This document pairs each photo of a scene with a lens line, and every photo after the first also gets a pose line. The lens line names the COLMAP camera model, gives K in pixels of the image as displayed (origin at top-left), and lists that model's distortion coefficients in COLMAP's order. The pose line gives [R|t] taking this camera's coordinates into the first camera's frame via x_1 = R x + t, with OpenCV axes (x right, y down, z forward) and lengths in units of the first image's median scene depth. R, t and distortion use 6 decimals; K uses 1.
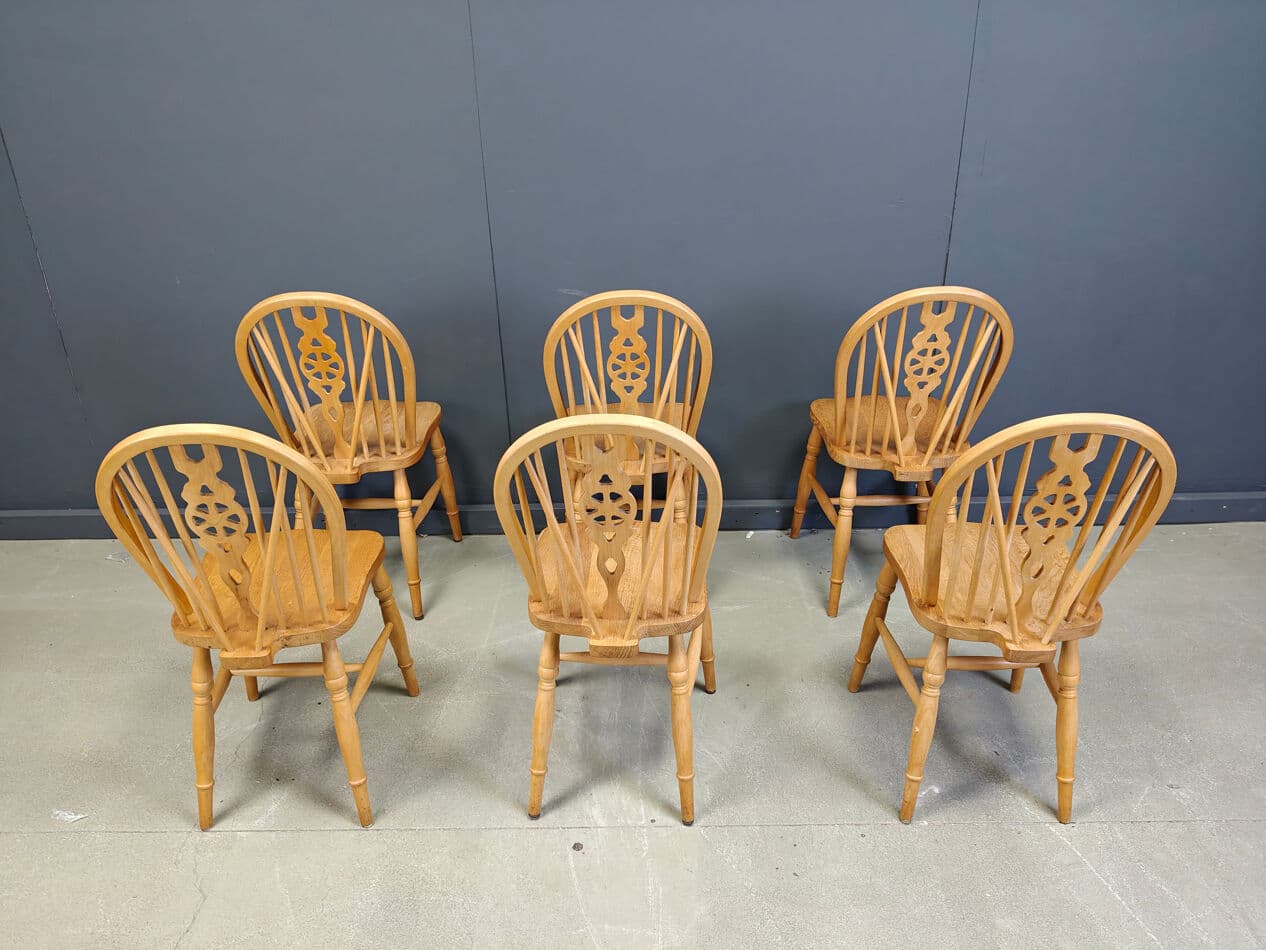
lens RADIAL K [[1017.6, 0, 628.4], [0, 1017.6, 475.3], [0, 0, 1]] dist [-0.001678, -0.012387]
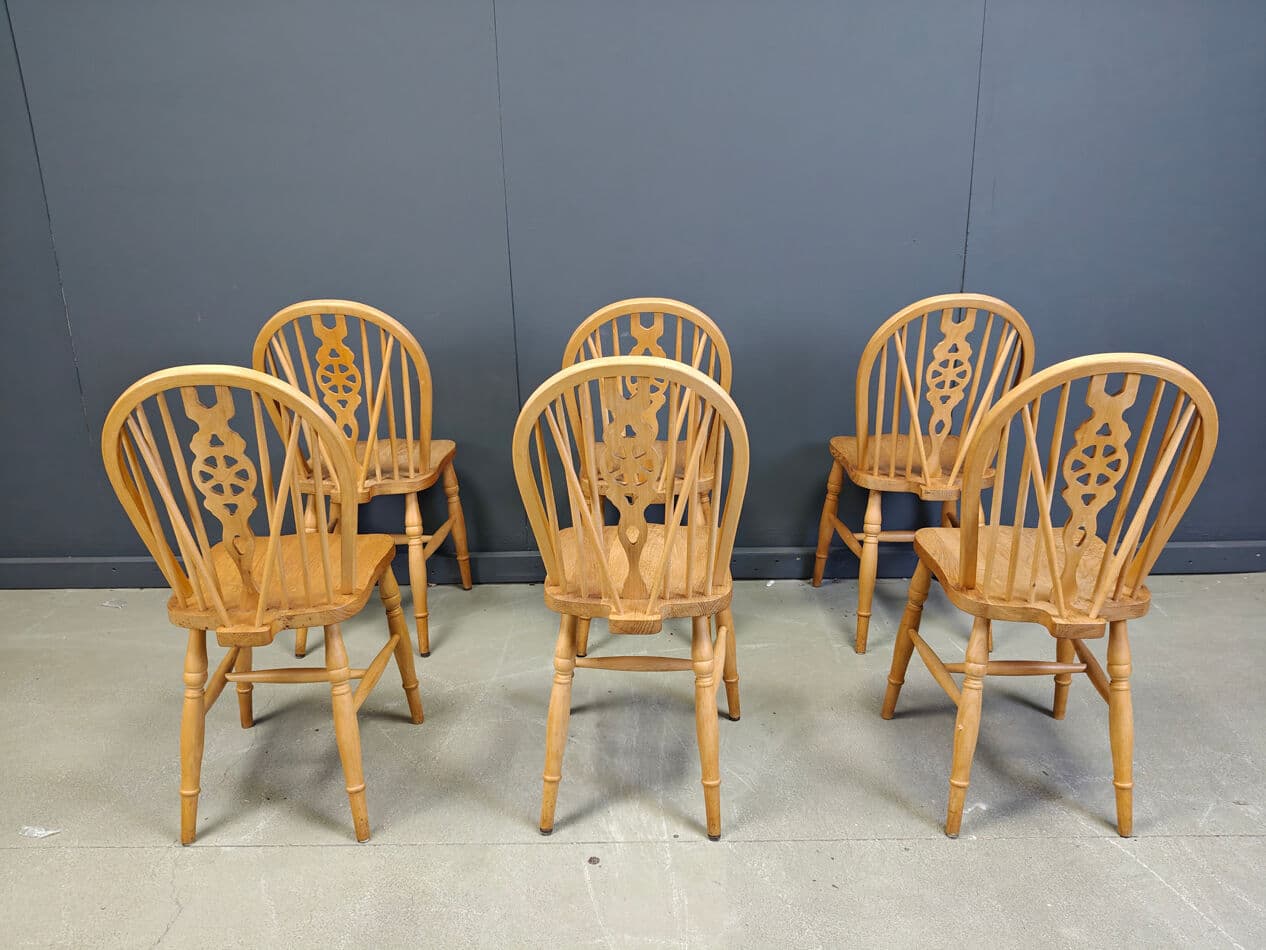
lens RADIAL K [[1017.6, 0, 633.9], [0, 1017.6, 474.9], [0, 0, 1]] dist [-0.001678, -0.012387]
pose [[0.999994, 0.003124, -0.001252, -0.013325], [-0.003289, 0.985936, -0.167091, 0.169385], [0.000712, 0.167094, 0.985941, 0.042476]]
